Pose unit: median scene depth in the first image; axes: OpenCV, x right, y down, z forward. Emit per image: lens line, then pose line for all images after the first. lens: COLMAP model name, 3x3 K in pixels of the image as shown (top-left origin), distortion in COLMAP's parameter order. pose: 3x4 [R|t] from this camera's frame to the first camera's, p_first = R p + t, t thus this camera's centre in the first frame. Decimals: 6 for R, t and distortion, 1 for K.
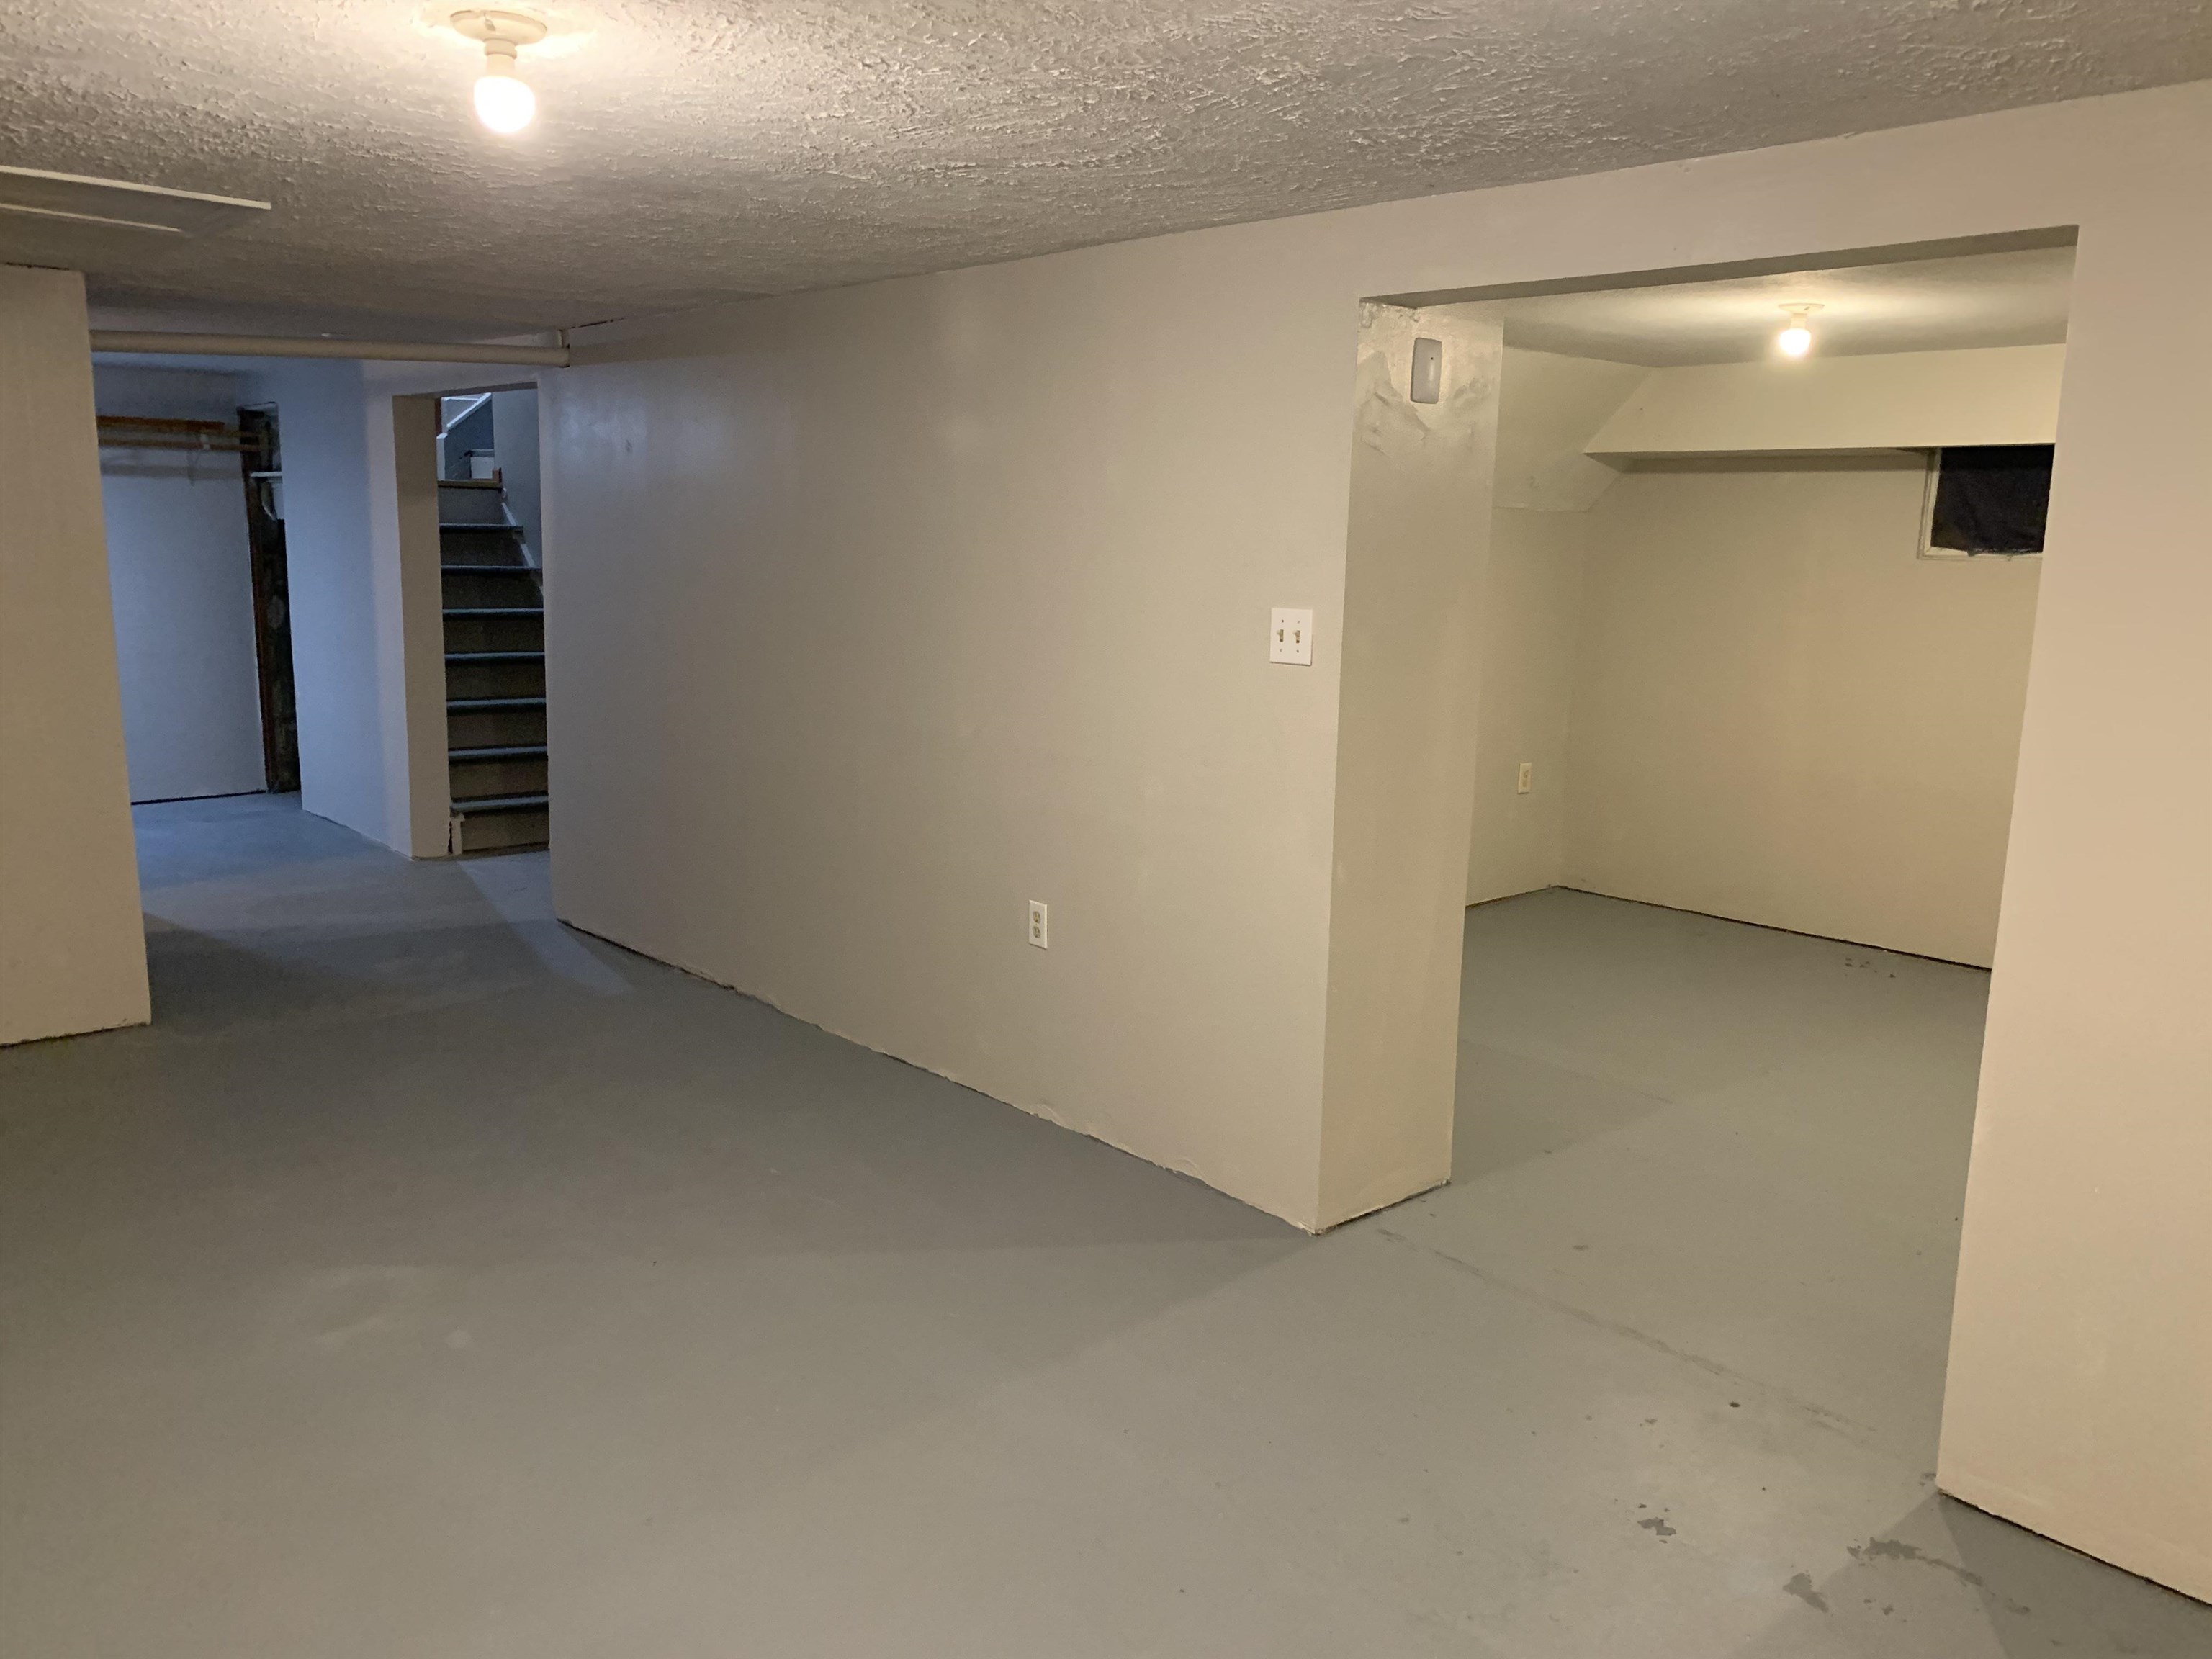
lens RADIAL K [[1690.7, 0, 1115.9], [0, 1690.7, 830.3], [0, 0, 1]] dist [0.052053, -0.074475]
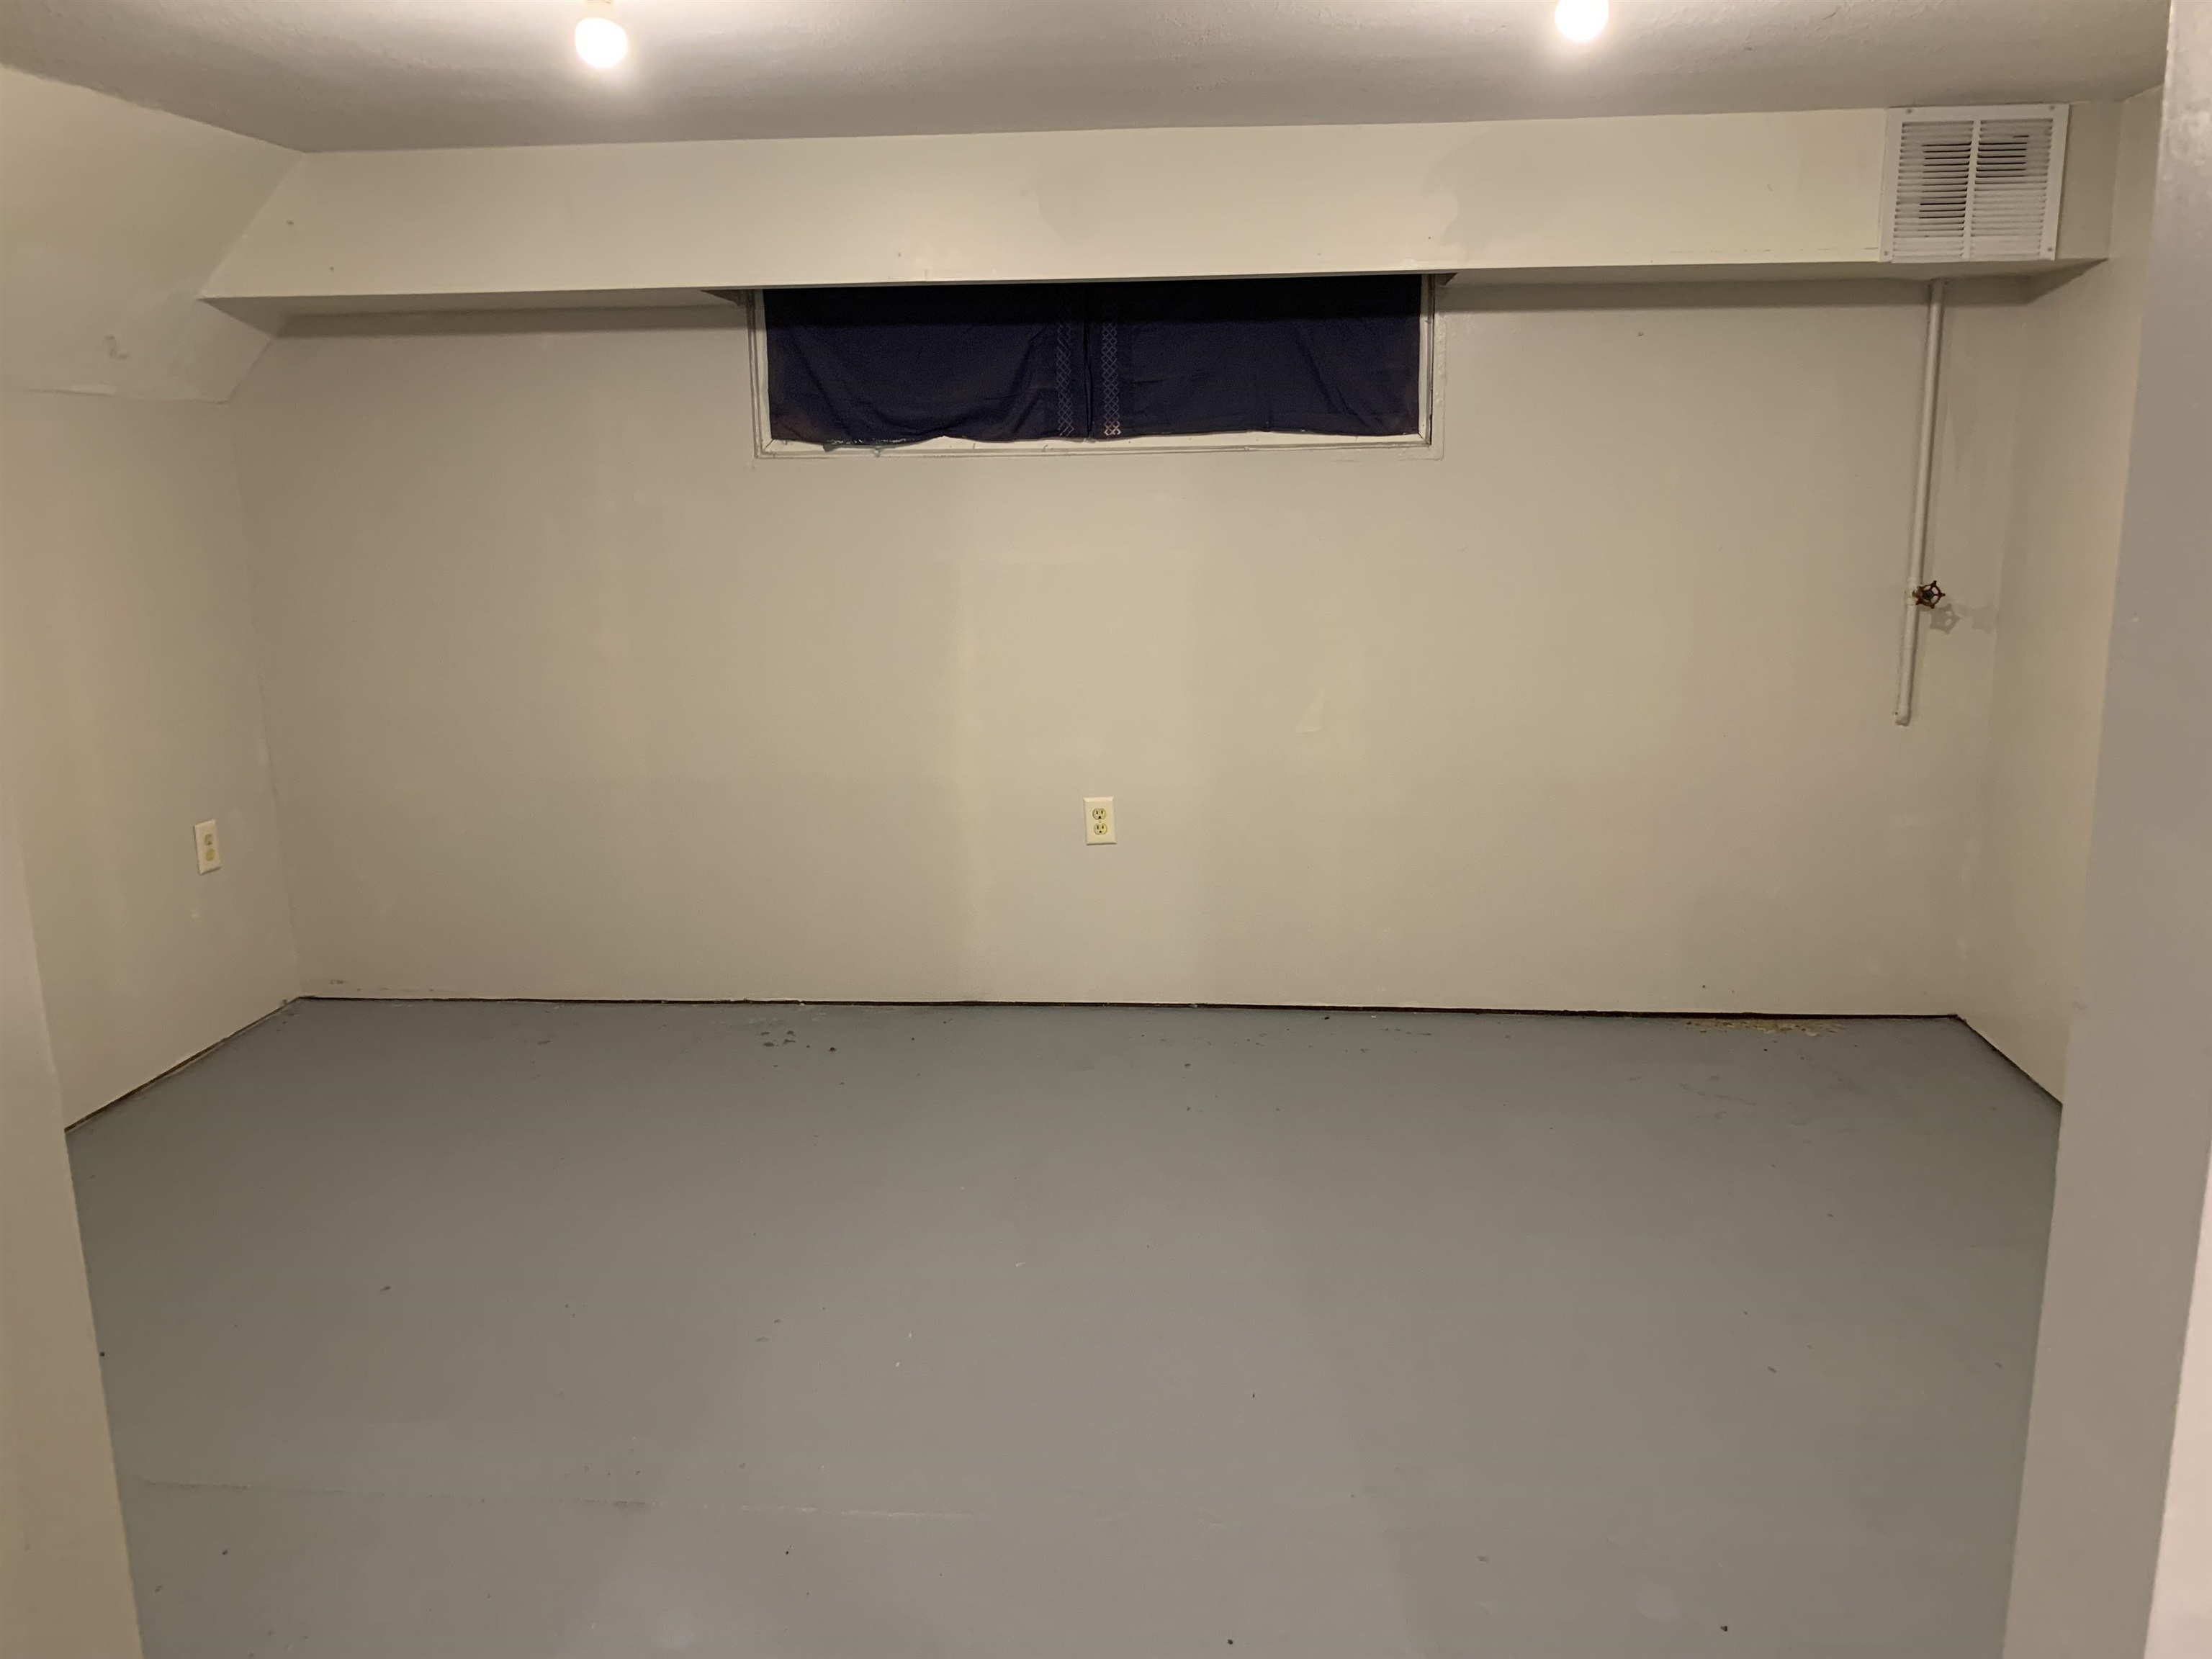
lens RADIAL K [[1690.7, 0, 1111.6], [0, 1690.7, 810.3], [0, 0, 1]] dist [0.052053, -0.074475]
pose [[0.731499, -0.197368, 0.652652, 0.098009], [0.153698, 0.980284, 0.124181, -0.083335], [-0.664294, 0.009474, 0.747412, 0.393462]]
